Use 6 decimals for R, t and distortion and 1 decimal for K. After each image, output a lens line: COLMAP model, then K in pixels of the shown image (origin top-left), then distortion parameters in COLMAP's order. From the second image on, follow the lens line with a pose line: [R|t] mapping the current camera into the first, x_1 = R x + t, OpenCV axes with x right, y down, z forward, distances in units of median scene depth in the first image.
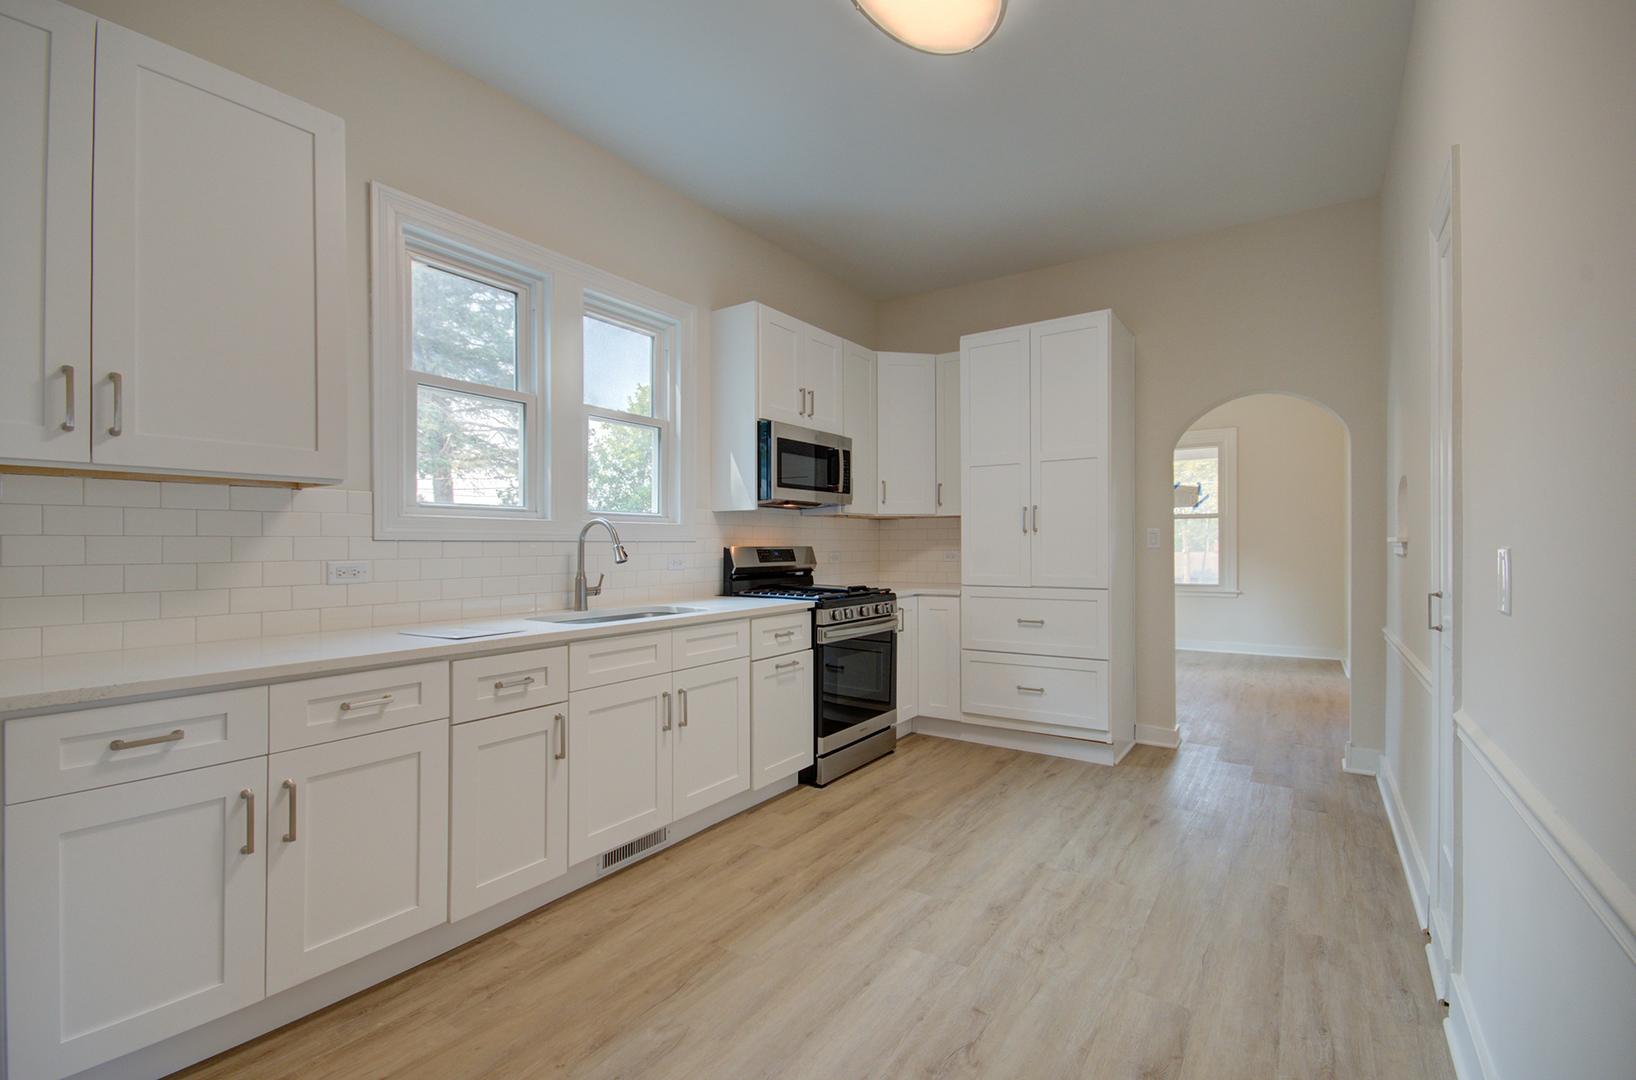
lens RADIAL K [[704.0, 0, 817.7], [0, 704.0, 552.0], [0, 0, 1]] dist [-0.001735, -0.007775]
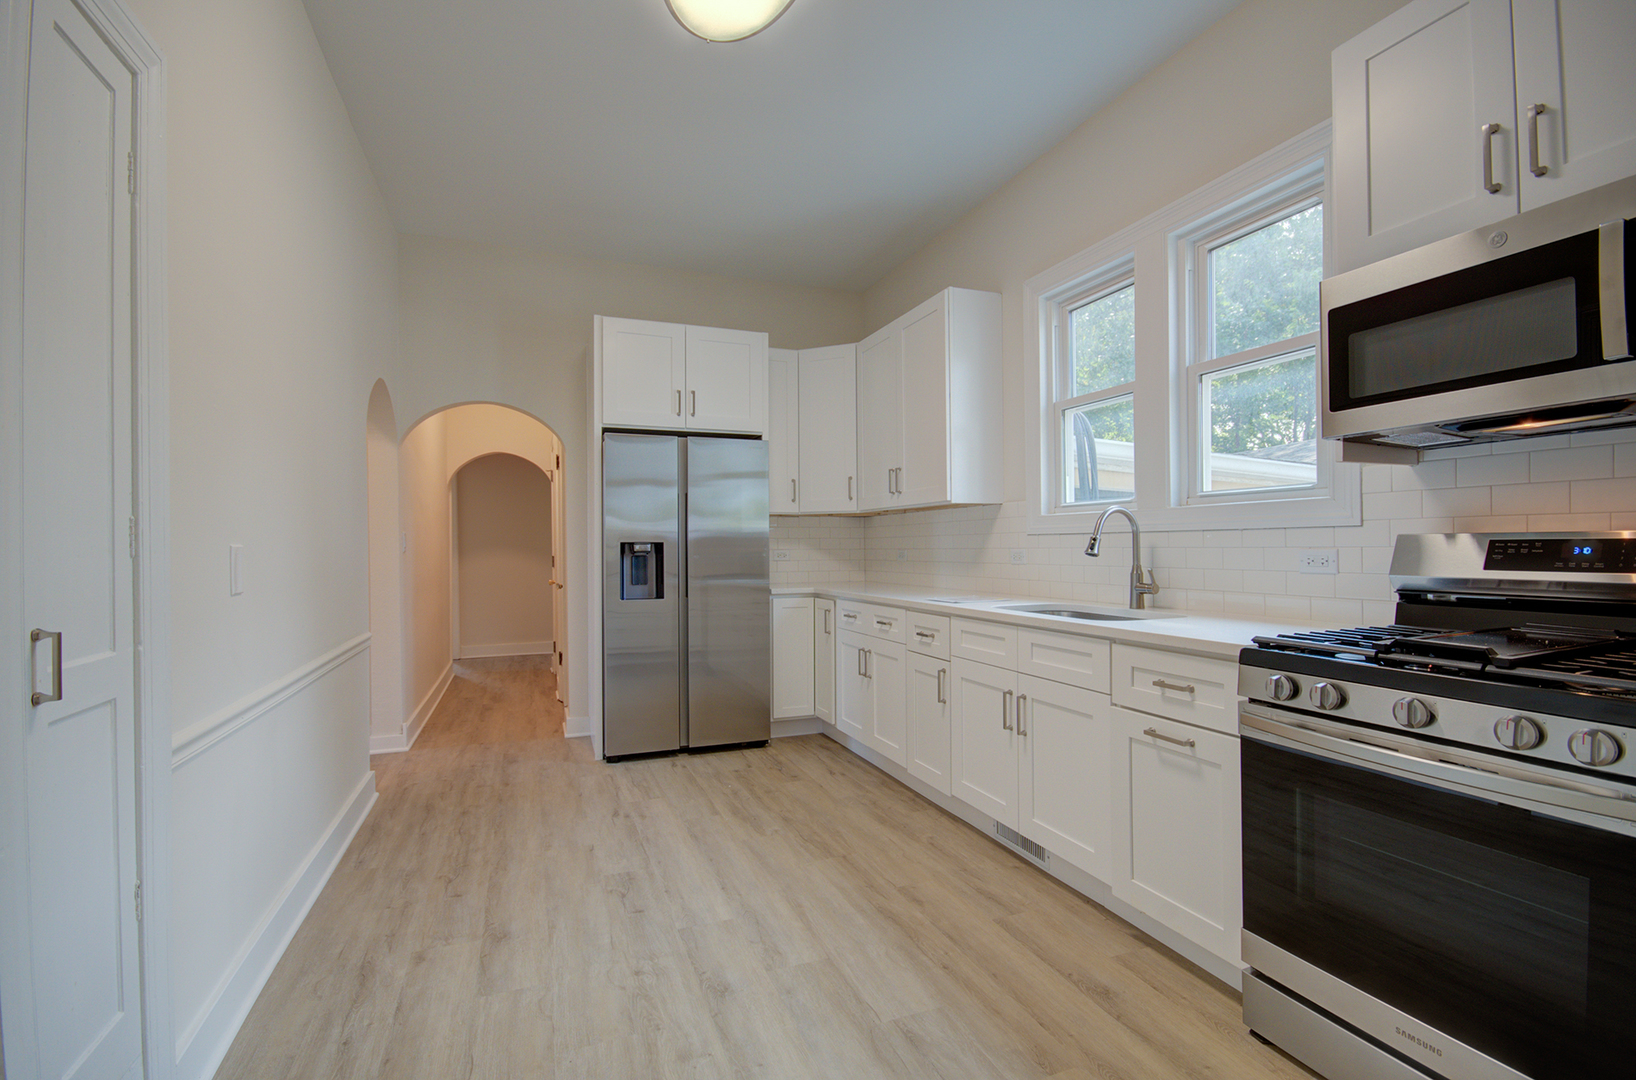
lens RADIAL K [[742.8, 0, 818.0], [0, 742.8, 540.0], [0, 0, 1]] dist [-0.002383, -0.000381]
pose [[-0.558846, 0.000072, -0.829272, 0.907858], [0.003051, 0.999993, -0.001969, -0.005582], [0.829266, -0.003631, -0.558842, 1.587939]]
